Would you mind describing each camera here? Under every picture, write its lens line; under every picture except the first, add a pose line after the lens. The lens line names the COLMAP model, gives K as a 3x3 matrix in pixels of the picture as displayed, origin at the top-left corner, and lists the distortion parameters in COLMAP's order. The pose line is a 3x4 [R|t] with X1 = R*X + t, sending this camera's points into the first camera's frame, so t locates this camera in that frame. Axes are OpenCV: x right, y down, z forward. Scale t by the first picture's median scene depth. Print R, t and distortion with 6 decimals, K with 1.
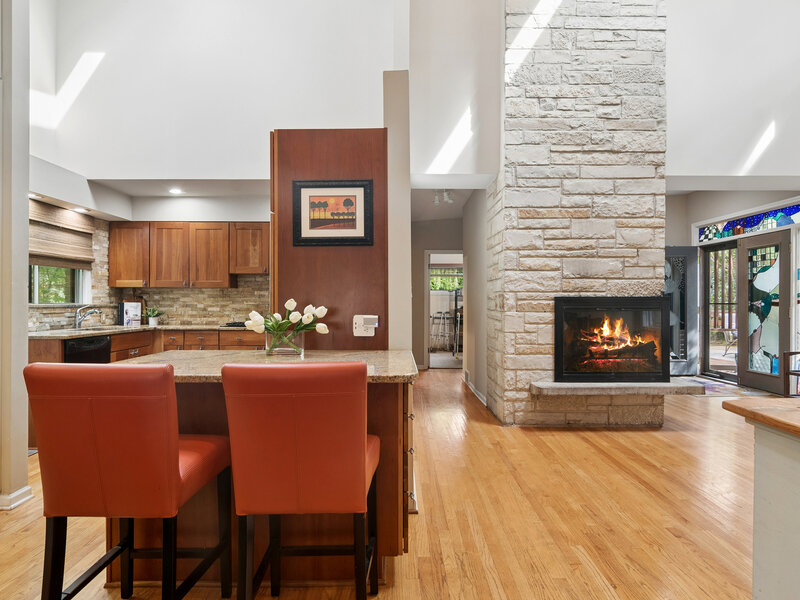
lens RADIAL K [[492.3, 0, 404.2], [0, 492.3, 304.0], [0, 0, 1]] dist [0.008949, 0.001194]
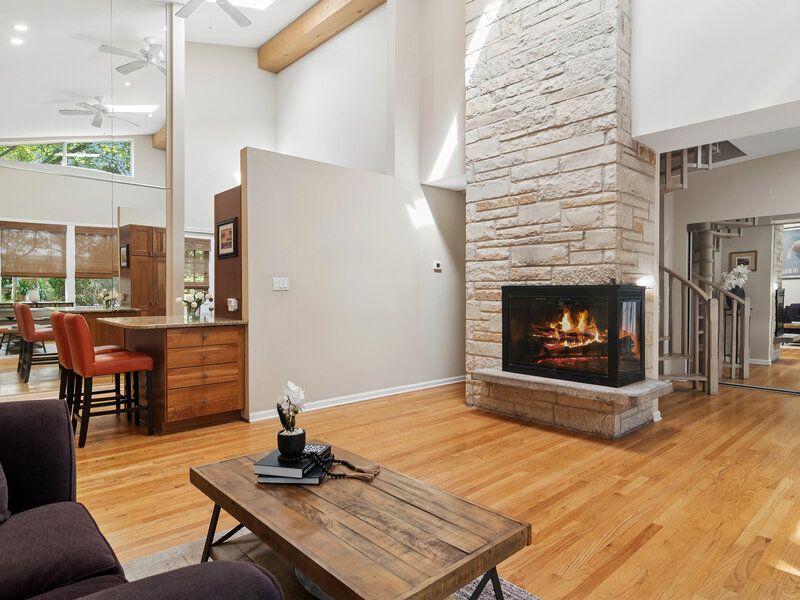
lens RADIAL K [[492.3, 0, 403.9], [0, 492.3, 295.2], [0, 0, 1]] dist [0.008949, 0.001194]
pose [[0.670276, 0.008097, -0.742068, 0.912697], [-0.003924, 0.999965, 0.007367, -0.002335], [0.742102, -0.002026, 0.670284, 0.177062]]
